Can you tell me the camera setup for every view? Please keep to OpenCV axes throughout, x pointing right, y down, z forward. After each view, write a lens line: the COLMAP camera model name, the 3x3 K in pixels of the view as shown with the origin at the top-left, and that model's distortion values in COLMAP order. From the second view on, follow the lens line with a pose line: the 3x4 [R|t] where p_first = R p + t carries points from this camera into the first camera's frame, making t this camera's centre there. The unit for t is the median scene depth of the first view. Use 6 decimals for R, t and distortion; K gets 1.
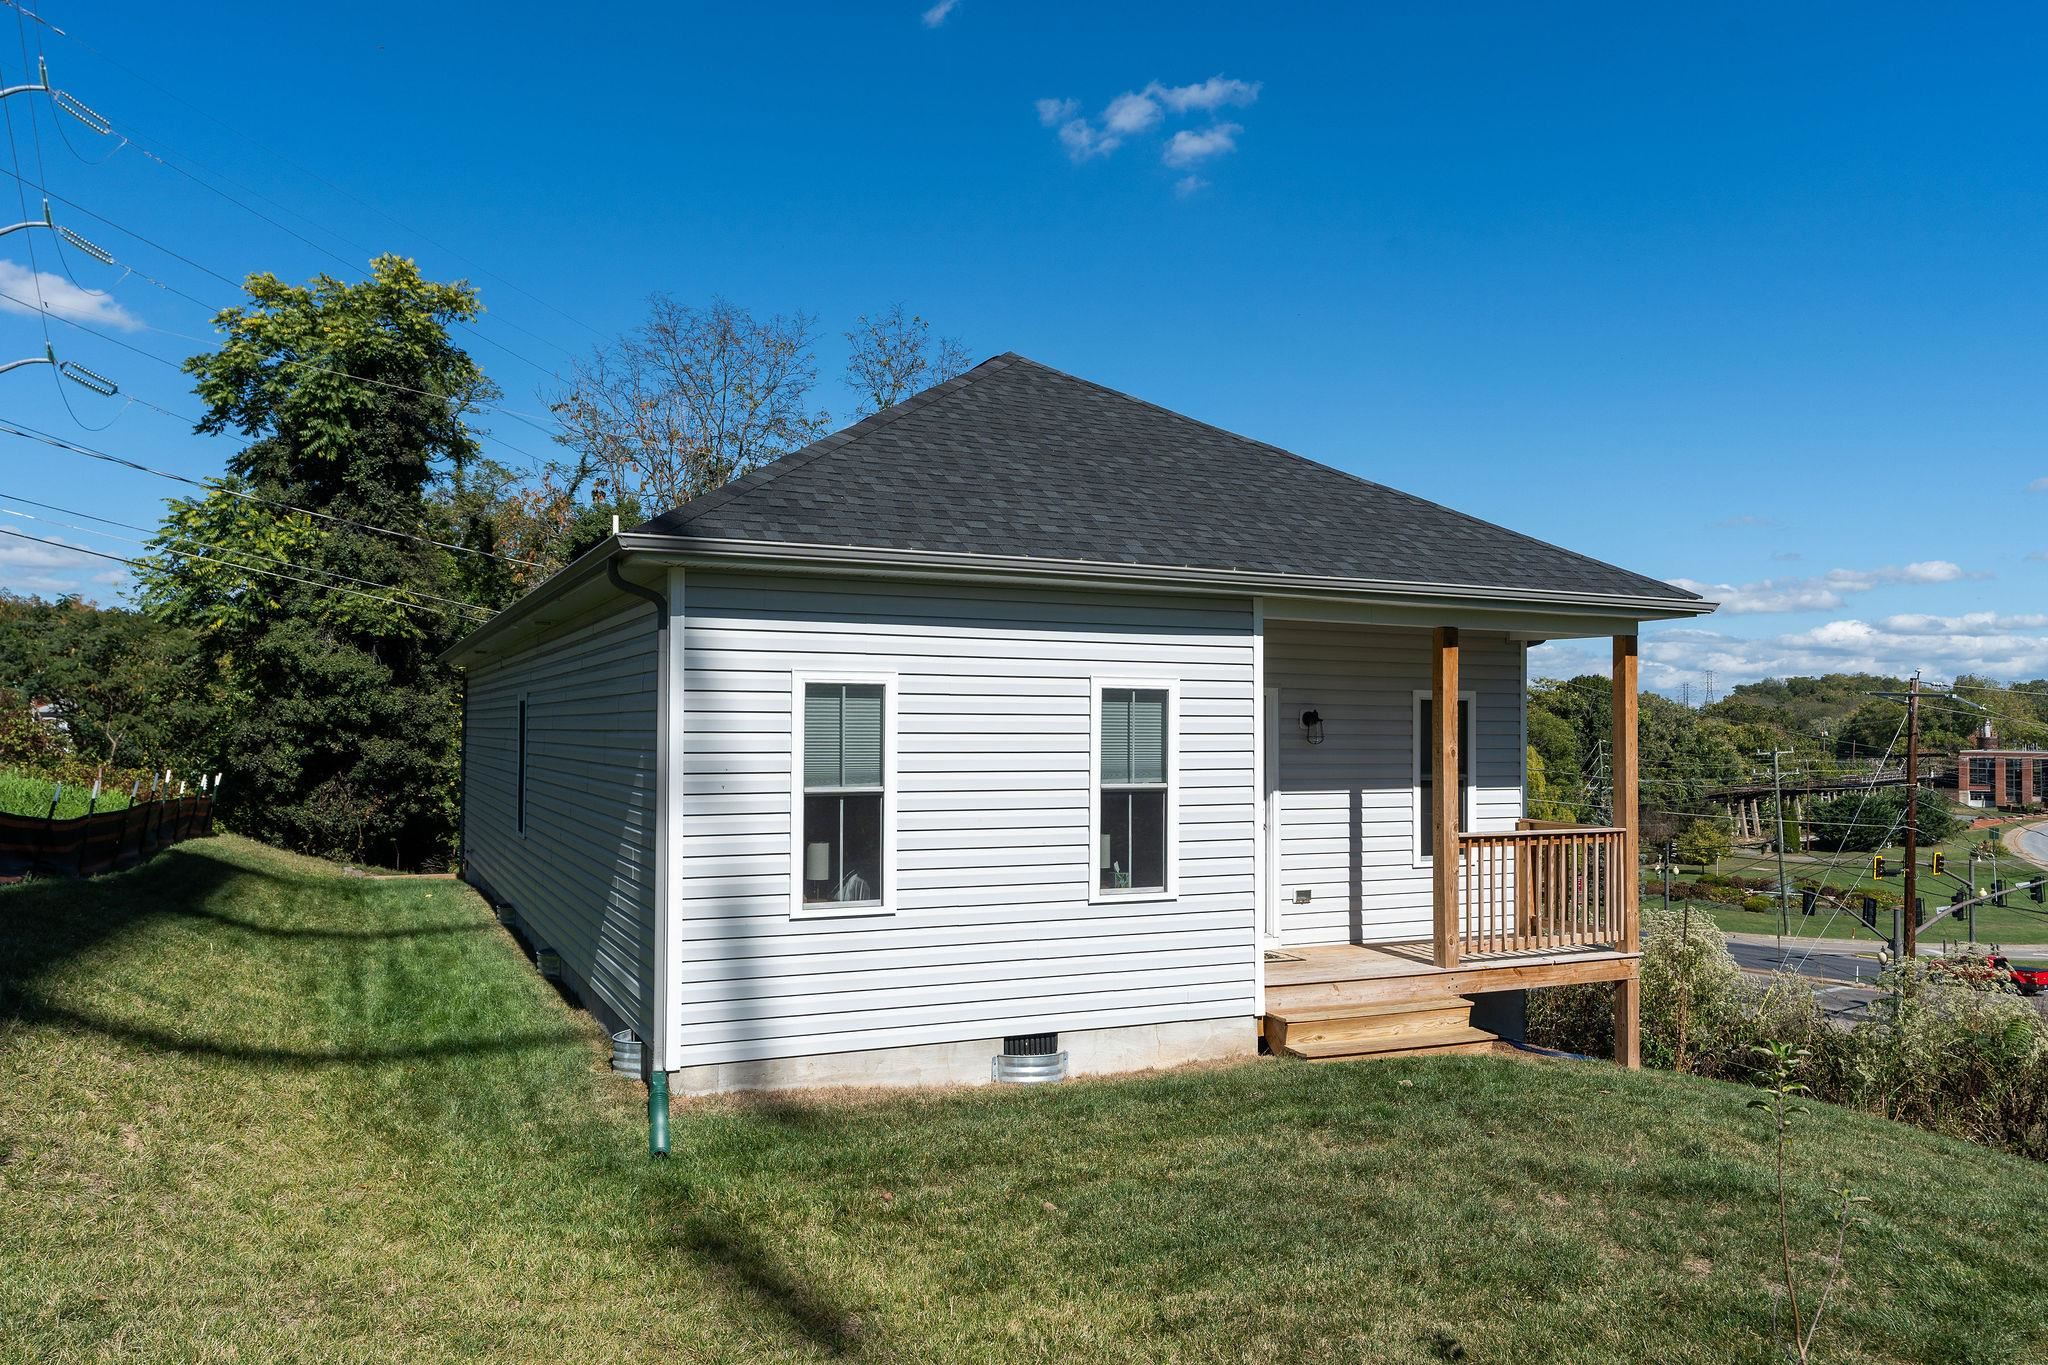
lens RADIAL K [[1440.6, 0, 1014.4], [0, 1440.6, 666.3], [0, 0, 1]] dist [-0.006627, 0.000856]
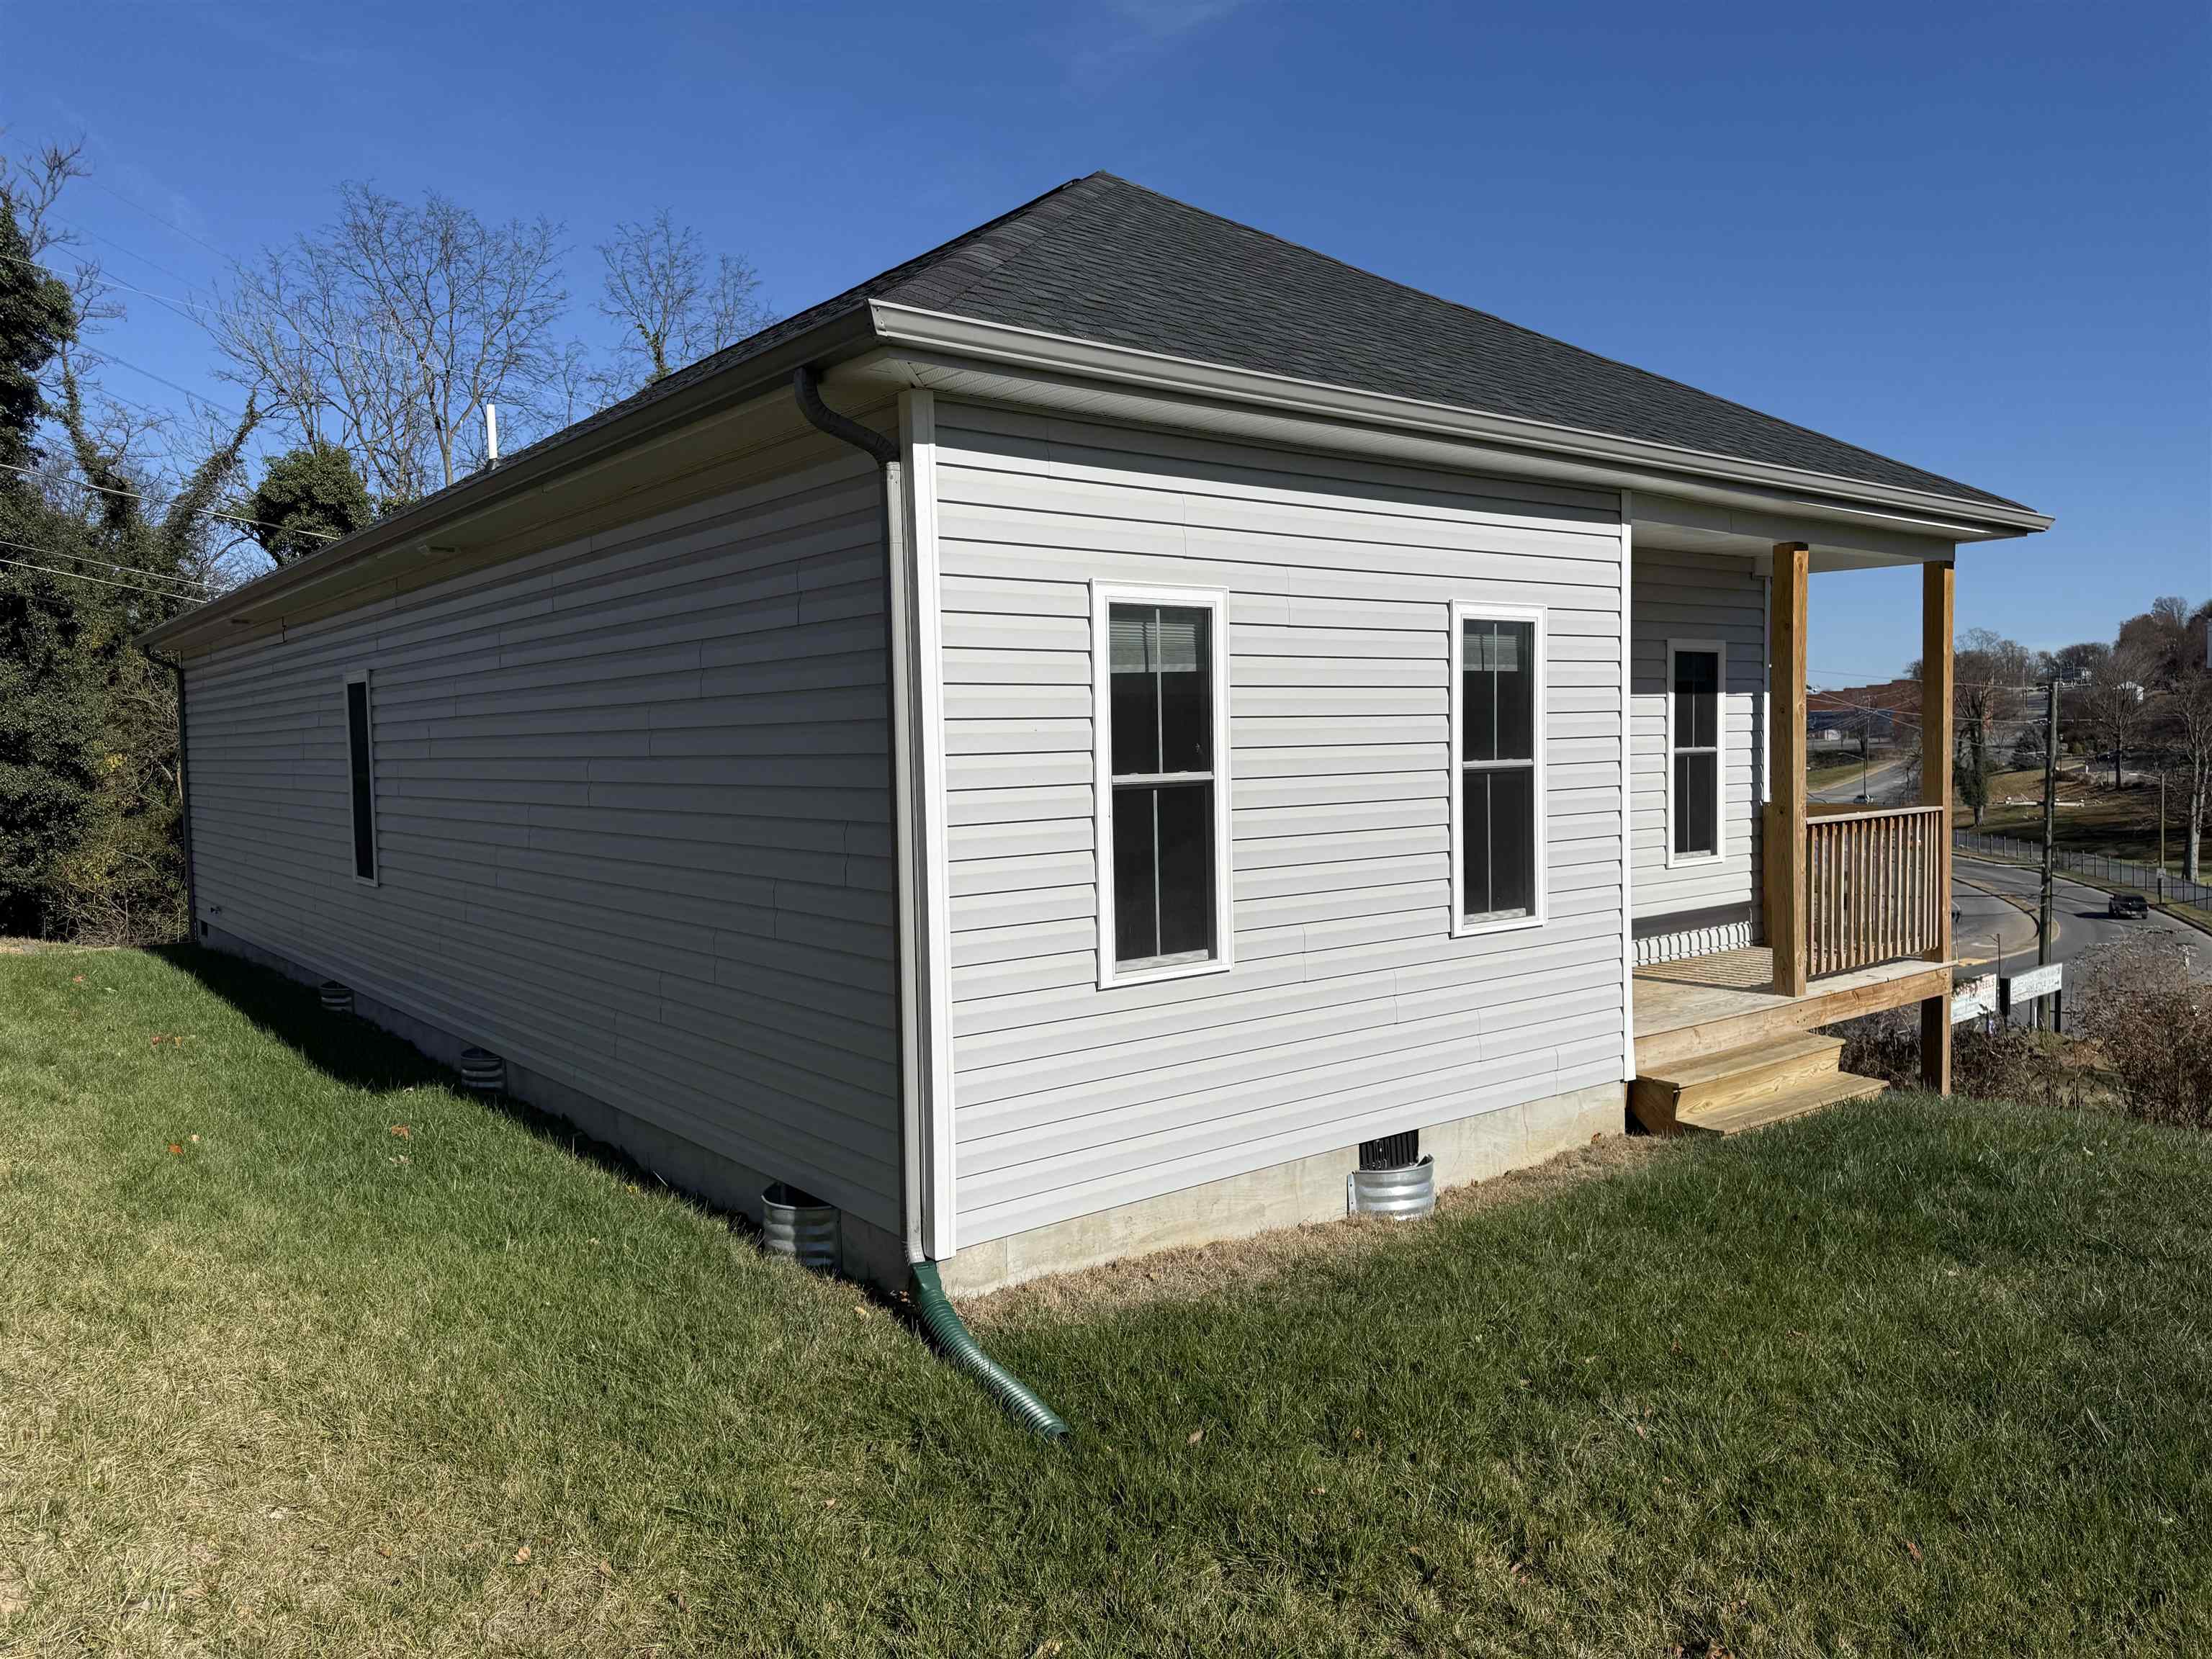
lens RADIAL K [[1572.4, 0, 1109.3], [0, 1572.4, 806.4], [0, 0, 1]] dist [0.060533, -0.057427]
pose [[0.978064, -0.036028, 0.205168, -0.218564], [0.017192, 0.995531, 0.092860, 0.027146], [-0.207596, -0.087296, 0.974312, 0.271701]]
